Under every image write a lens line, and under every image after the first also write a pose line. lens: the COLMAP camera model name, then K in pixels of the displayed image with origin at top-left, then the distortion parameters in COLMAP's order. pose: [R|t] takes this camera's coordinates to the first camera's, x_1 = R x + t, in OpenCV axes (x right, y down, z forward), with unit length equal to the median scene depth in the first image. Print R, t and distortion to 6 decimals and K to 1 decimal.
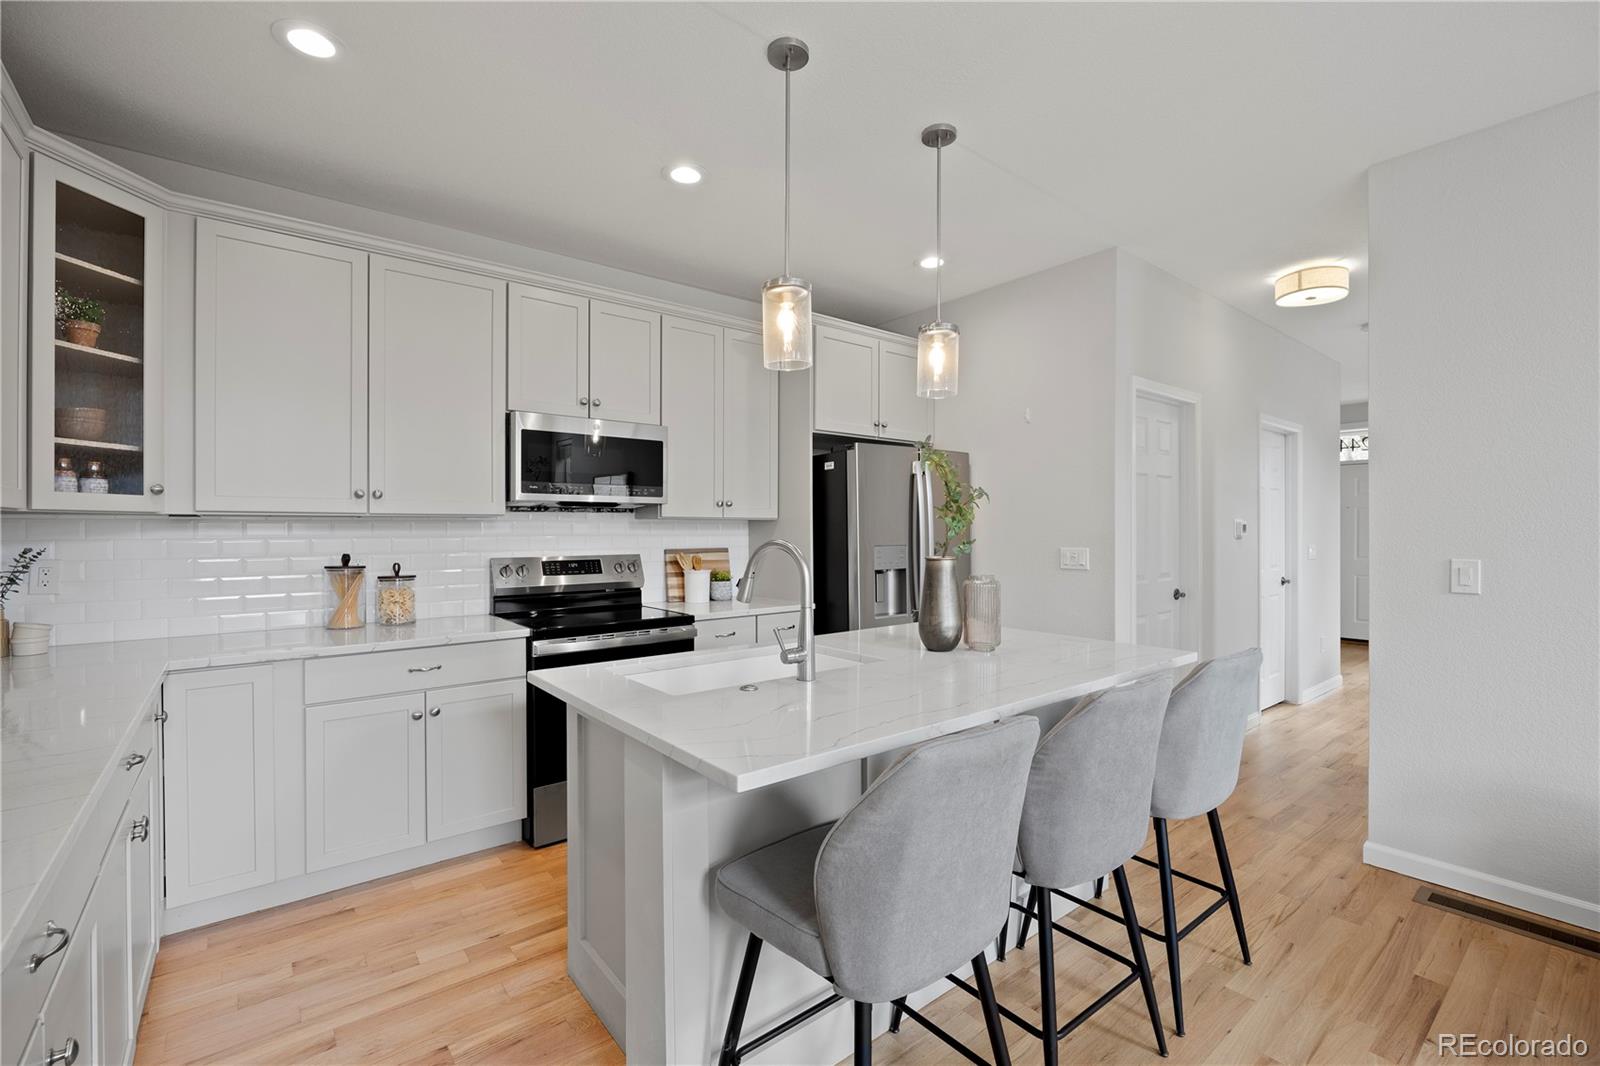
lens RADIAL K [[694.4, 0, 802.1], [0, 694.4, 540.7], [0, 0, 1]] dist [-0.024117, -0.000176]
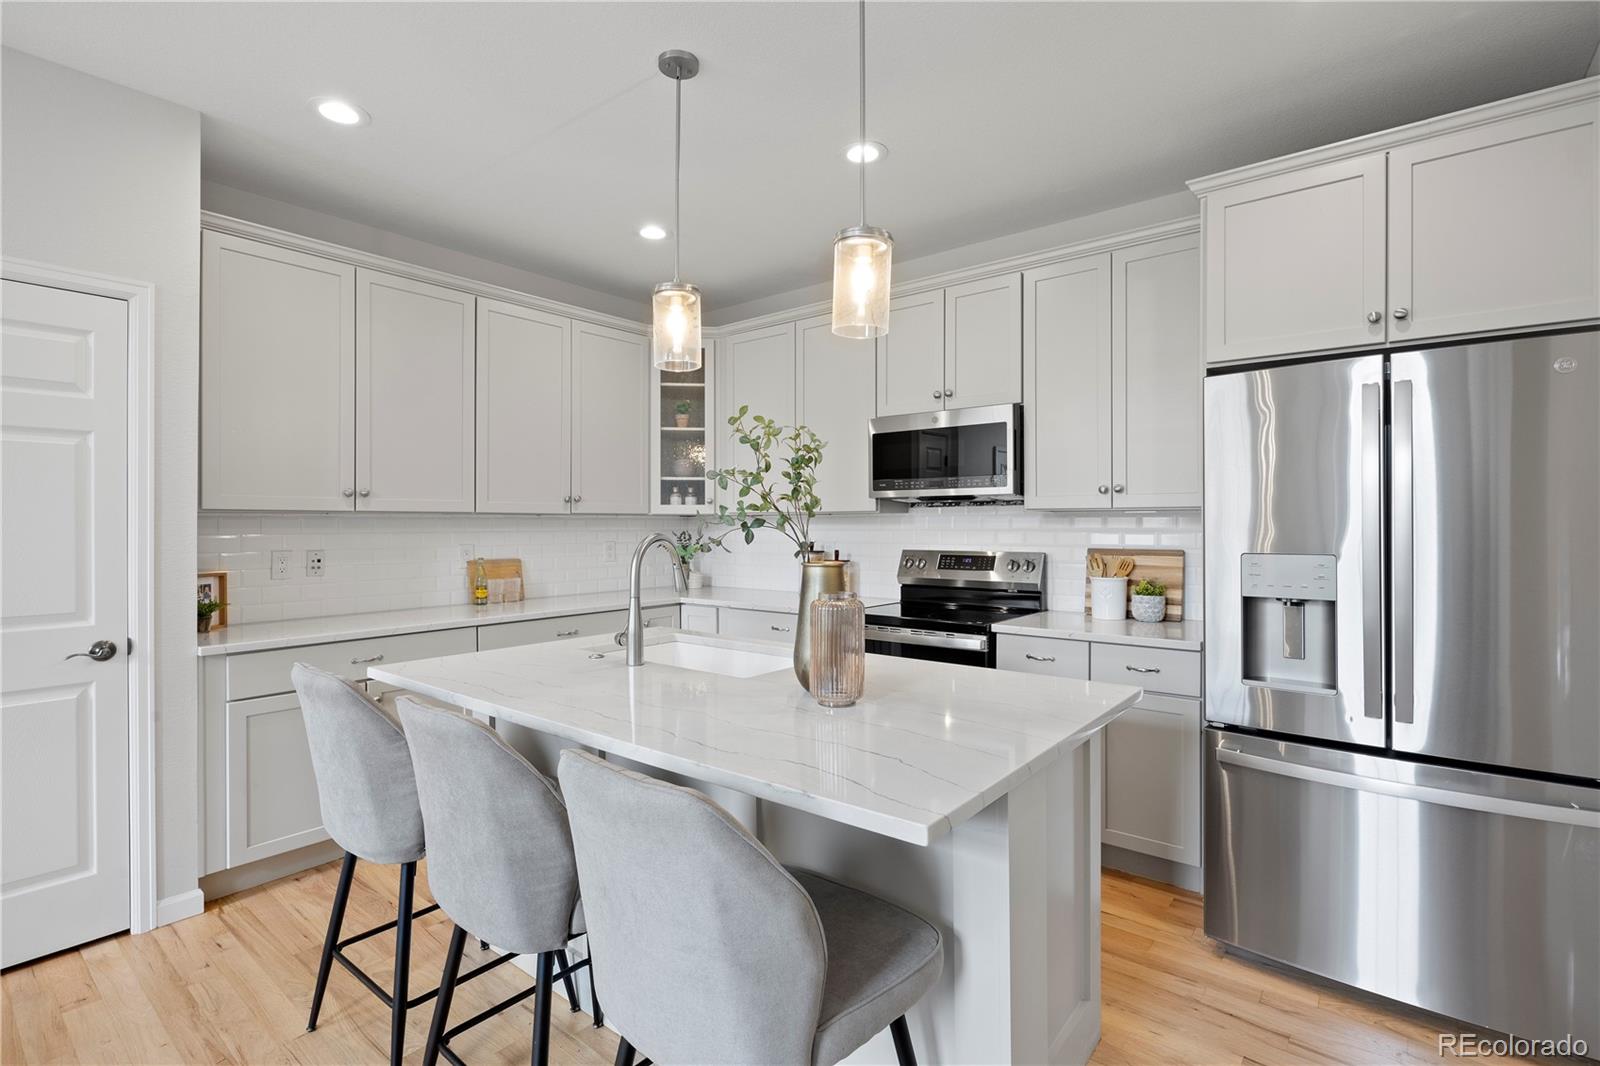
lens RADIAL K [[754.1, 0, 799.9], [0, 754.1, 519.6], [0, 0, 1]] dist [0.001525, 0.000102]
pose [[0.206495, -0.004875, -0.978435, 0.687188], [-0.012176, 0.999897, -0.007552, -0.011881], [0.978372, 0.013473, 0.206415, 0.577224]]
